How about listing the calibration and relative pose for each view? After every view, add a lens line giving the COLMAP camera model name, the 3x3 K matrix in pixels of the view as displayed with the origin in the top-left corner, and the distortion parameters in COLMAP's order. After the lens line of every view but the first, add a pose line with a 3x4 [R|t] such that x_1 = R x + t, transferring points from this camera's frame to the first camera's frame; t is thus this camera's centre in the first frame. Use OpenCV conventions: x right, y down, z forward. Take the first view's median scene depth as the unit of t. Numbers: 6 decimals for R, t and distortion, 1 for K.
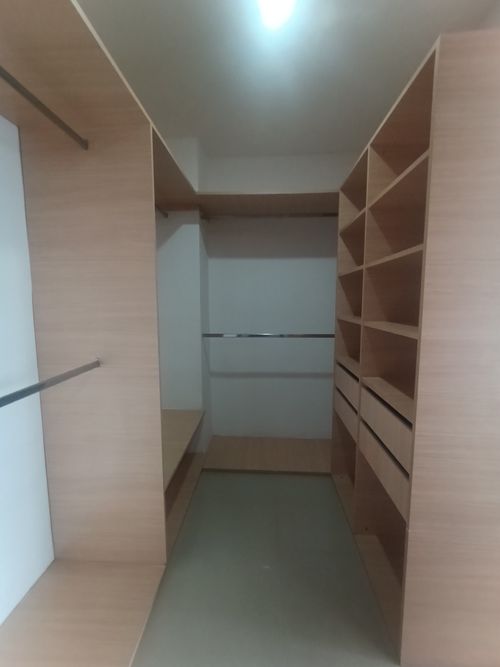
lens RADIAL K [[307.1, 0, 250.0], [0, 307.1, 333.5], [0, 0, 1]] dist [-0.000388, -0.000019]
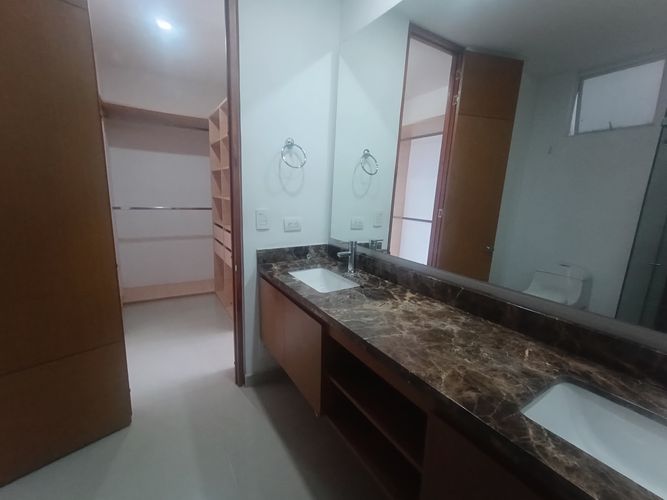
lens RADIAL K [[307.1, 0, 333.0], [0, 307.1, 260.9], [0, 0, 1]] dist [-0.000388, -0.000019]
pose [[0.814069, -0.090586, 0.573659, -0.159562], [0.015470, 0.990793, 0.134502, 0.077442], [-0.580561, -0.100620, 0.807975, -0.712551]]
